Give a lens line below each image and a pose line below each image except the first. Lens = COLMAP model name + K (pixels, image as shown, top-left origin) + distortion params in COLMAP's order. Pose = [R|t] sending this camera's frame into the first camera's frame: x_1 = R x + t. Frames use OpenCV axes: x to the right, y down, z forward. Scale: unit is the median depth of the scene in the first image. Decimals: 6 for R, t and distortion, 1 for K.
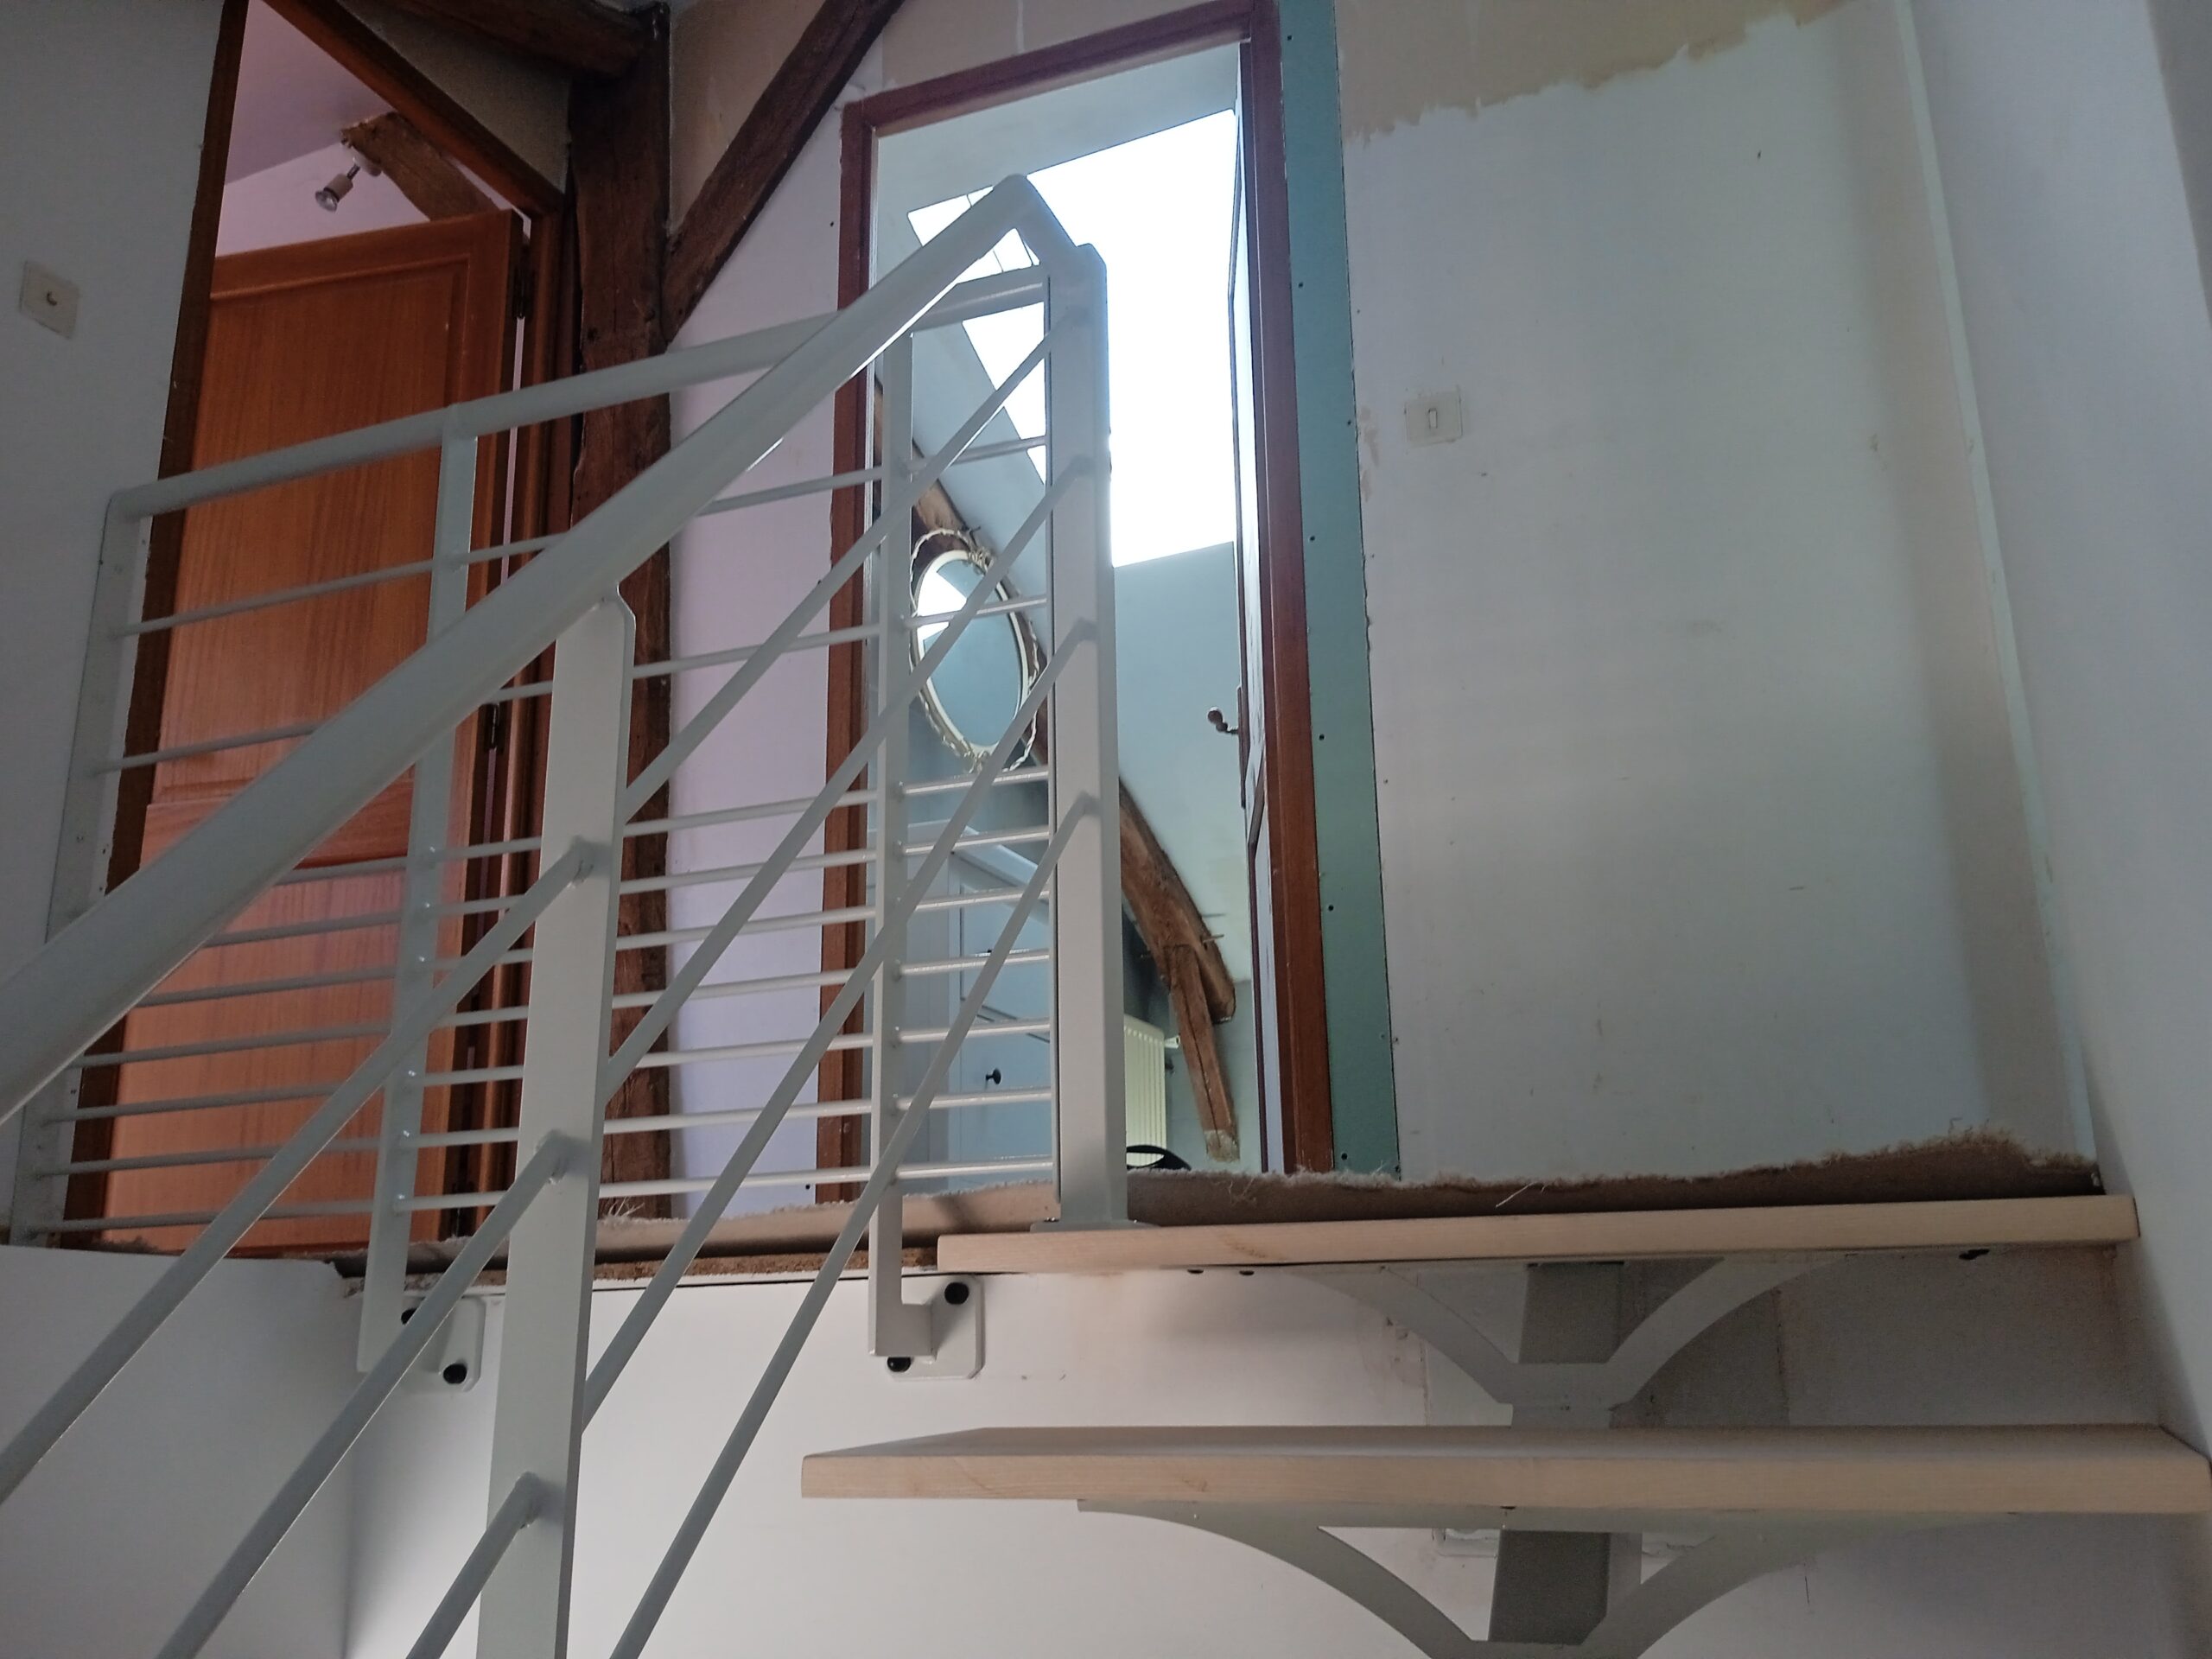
lens RADIAL K [[1893.0, 0, 1104.9], [0, 1893.0, 829.5], [0, 0, 1]] dist [0.042196, -0.084581]
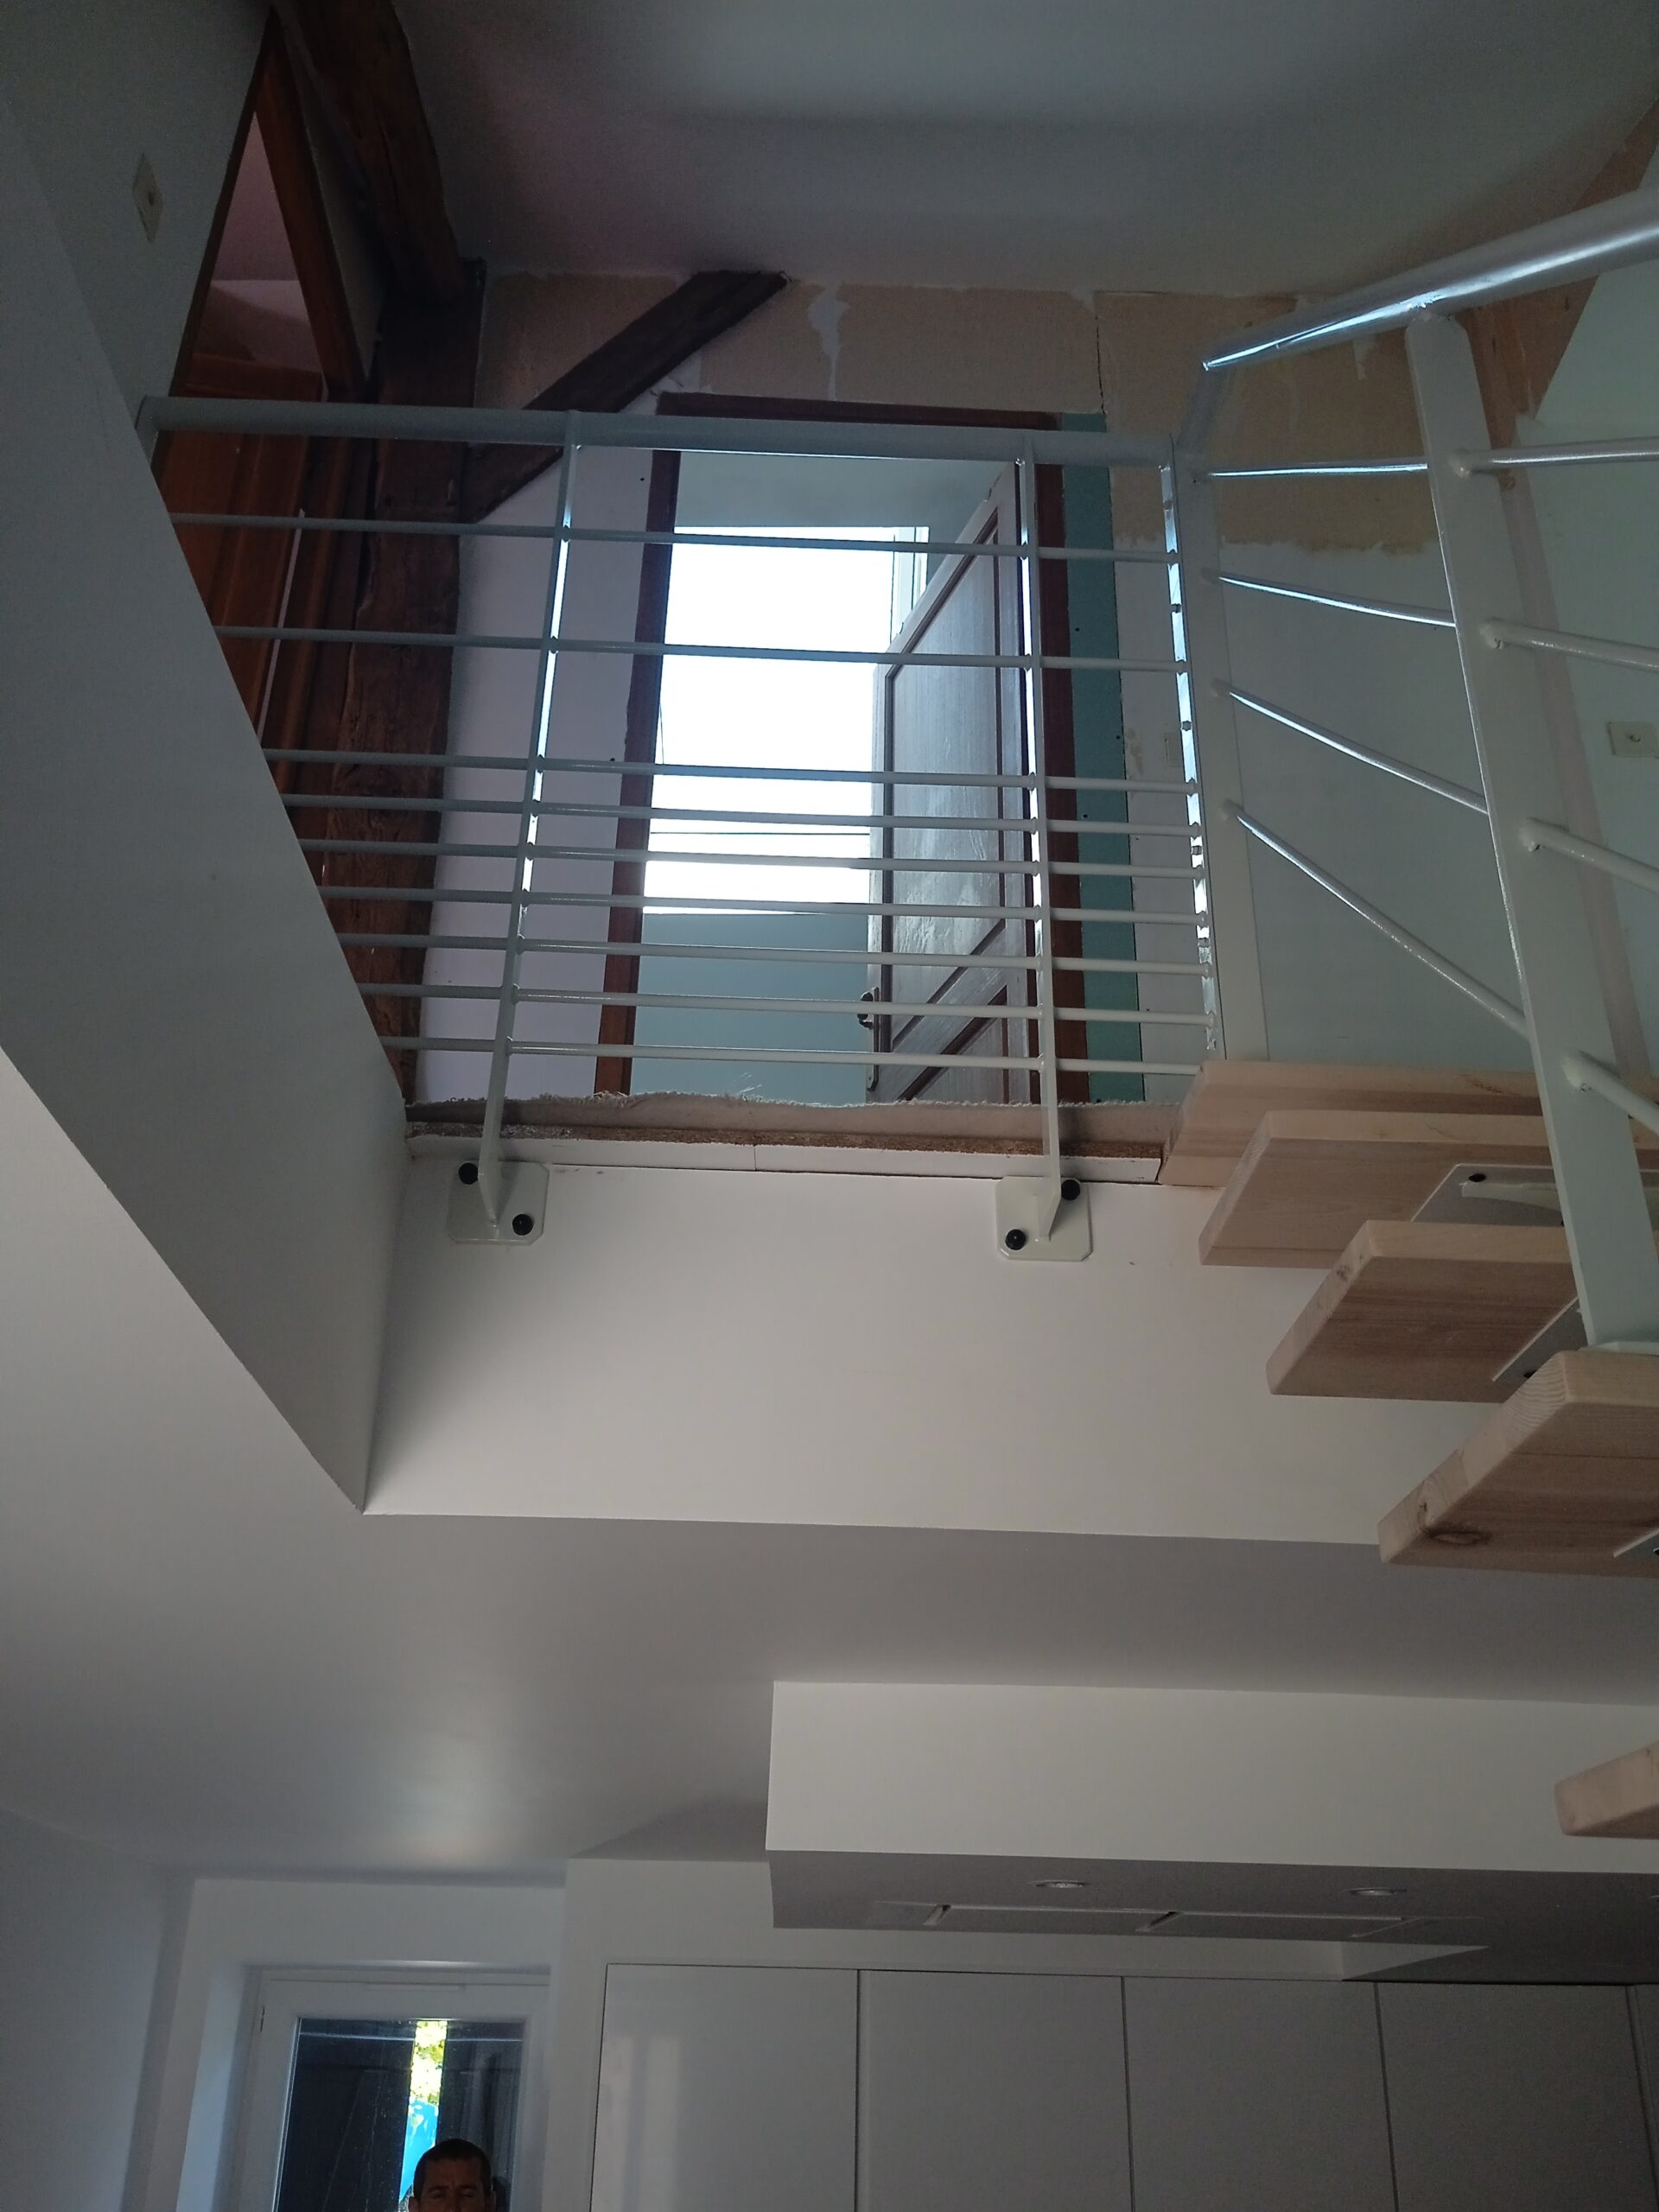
lens RADIAL K [[1893.0, 0, 833.0], [0, 1893.0, 1108.4], [0, 0, 1]] dist [0.042196, -0.084581]
pose [[0.909193, 0.221465, 0.352592, -0.409047], [-0.144153, 0.961868, -0.232443, 0.319135], [-0.390625, 0.160508, 0.906449, 0.016342]]
